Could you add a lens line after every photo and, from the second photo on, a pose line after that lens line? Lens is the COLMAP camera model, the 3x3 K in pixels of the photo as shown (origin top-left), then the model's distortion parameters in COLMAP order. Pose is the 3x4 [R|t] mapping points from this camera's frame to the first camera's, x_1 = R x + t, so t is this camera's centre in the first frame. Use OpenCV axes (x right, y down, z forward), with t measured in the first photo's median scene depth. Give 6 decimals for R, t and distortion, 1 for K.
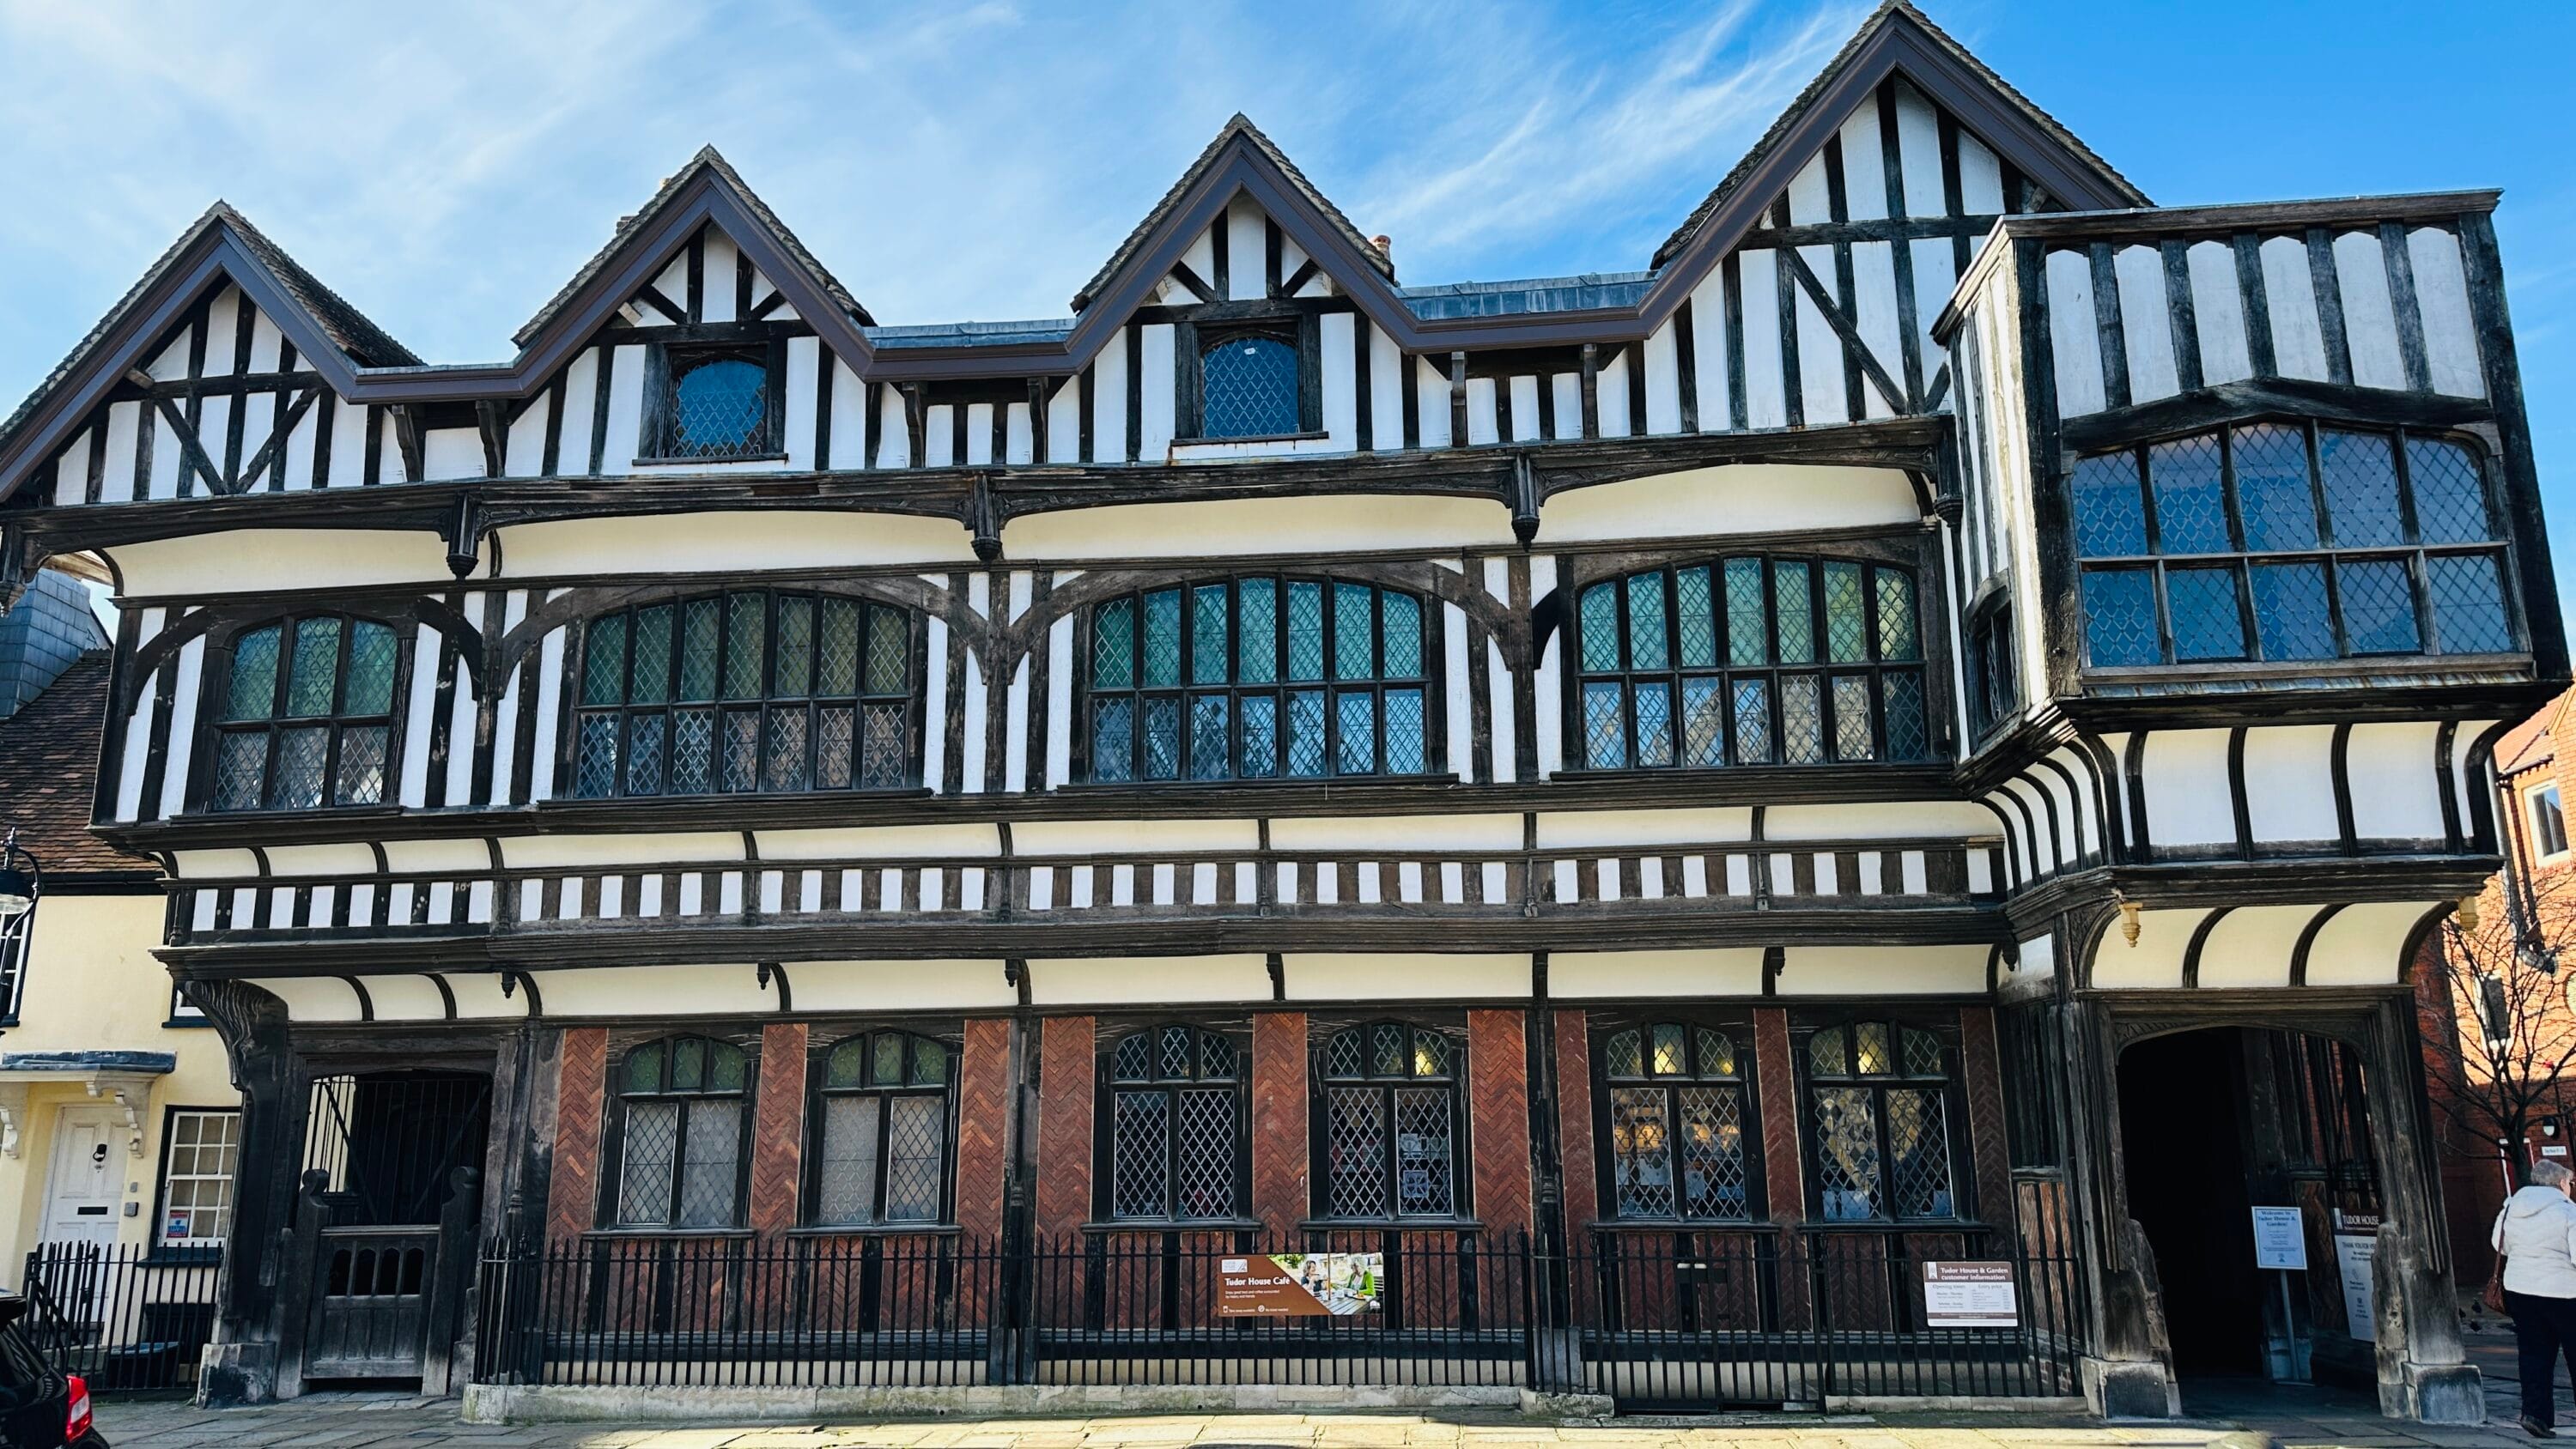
lens RADIAL K [[1784.5, 0, 1290.8], [0, 1784.5, 716.3], [0, 0, 1]] dist [0.107312, -0.140116]
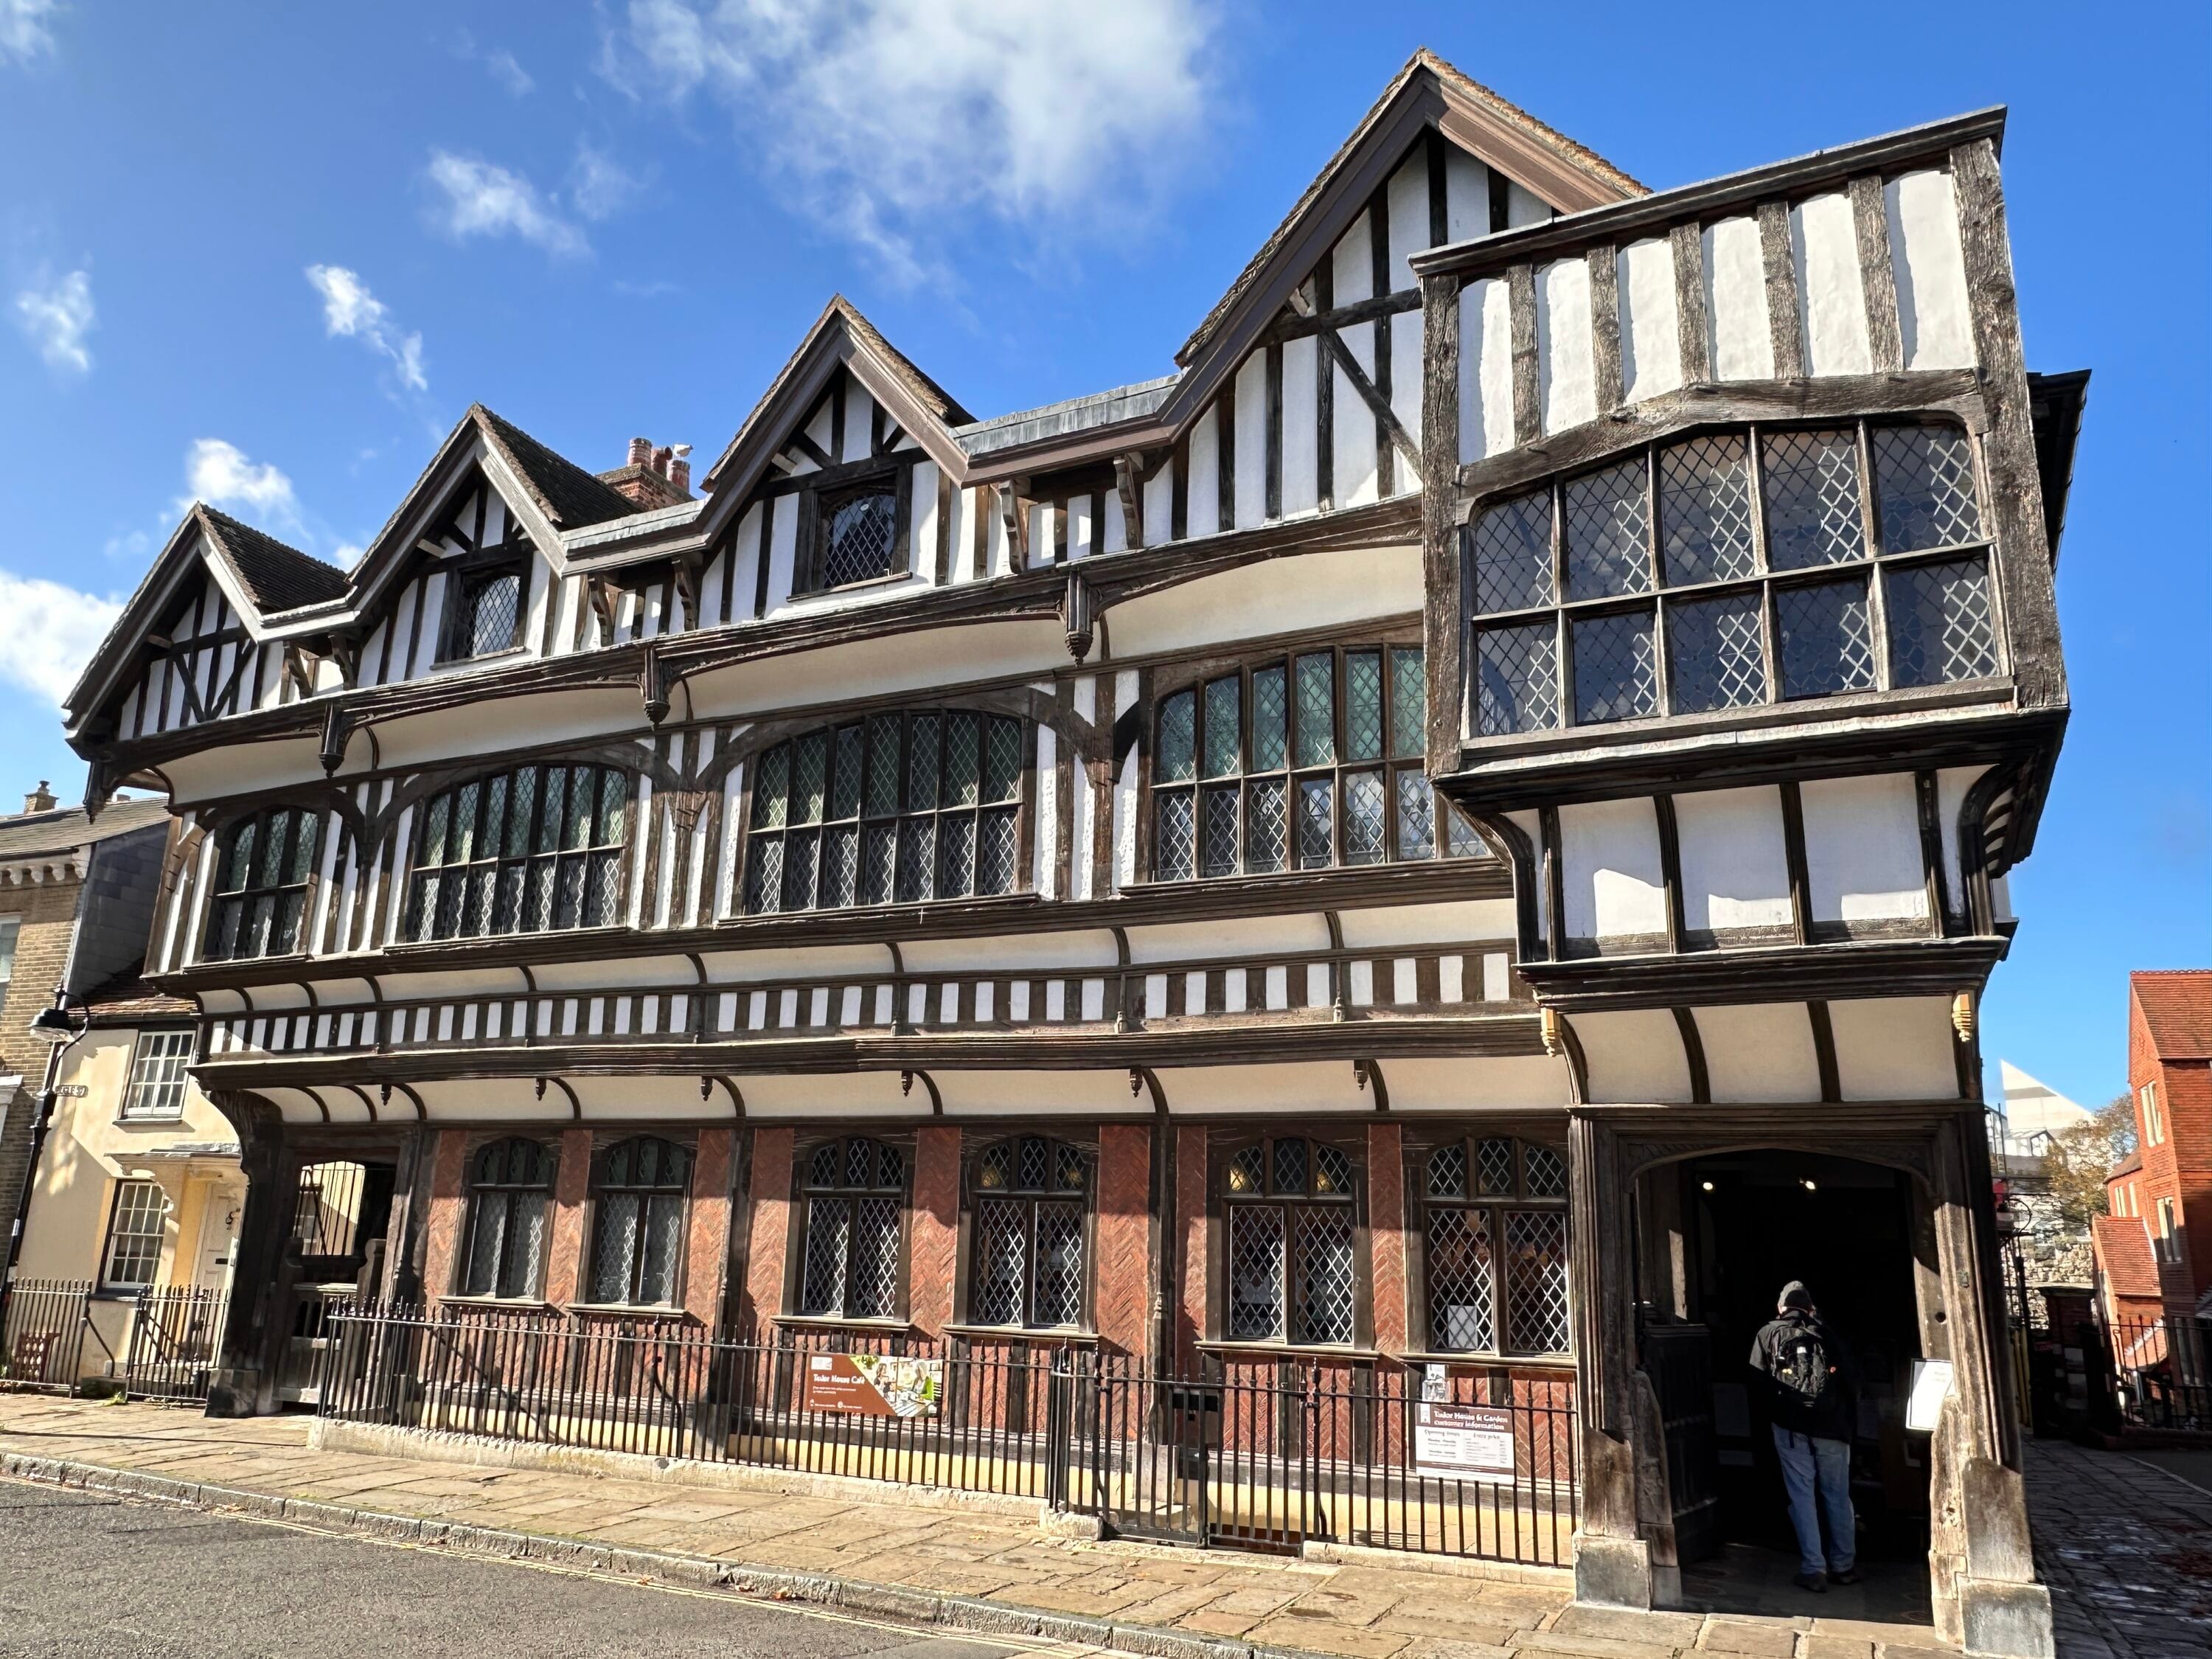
lens RADIAL K [[1544.3, 0, 1087.1], [0, 1544.3, 842.4], [0, 0, 1]] dist [-0.003604, 0.000358]
pose [[0.933725, -0.055593, -0.353648, 0.420257], [0.050400, 0.998443, -0.023885, 0.025267], [0.354426, 0.004478, 0.935073, 0.184988]]
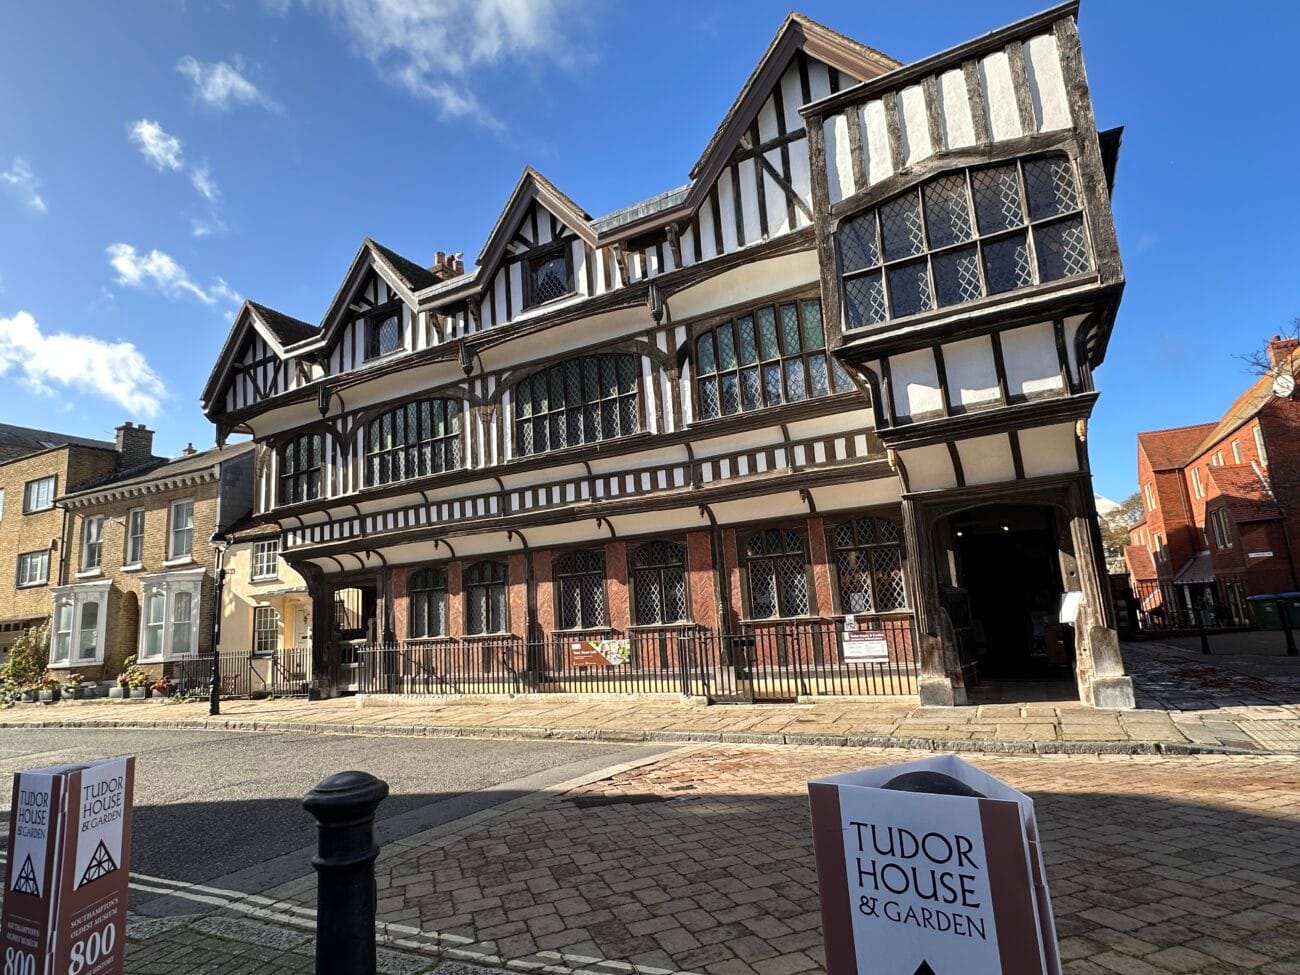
lens RADIAL K [[697.7, 0, 644.2], [0, 697.7, 491.1], [0, 0, 1]] dist [-0.003485, 0.000571]
pose [[0.919065, -0.118108, -0.375991, 0.398627], [0.151011, 0.986760, 0.059164, 0.051865], [0.364025, -0.111155, 0.924733, 0.170933]]
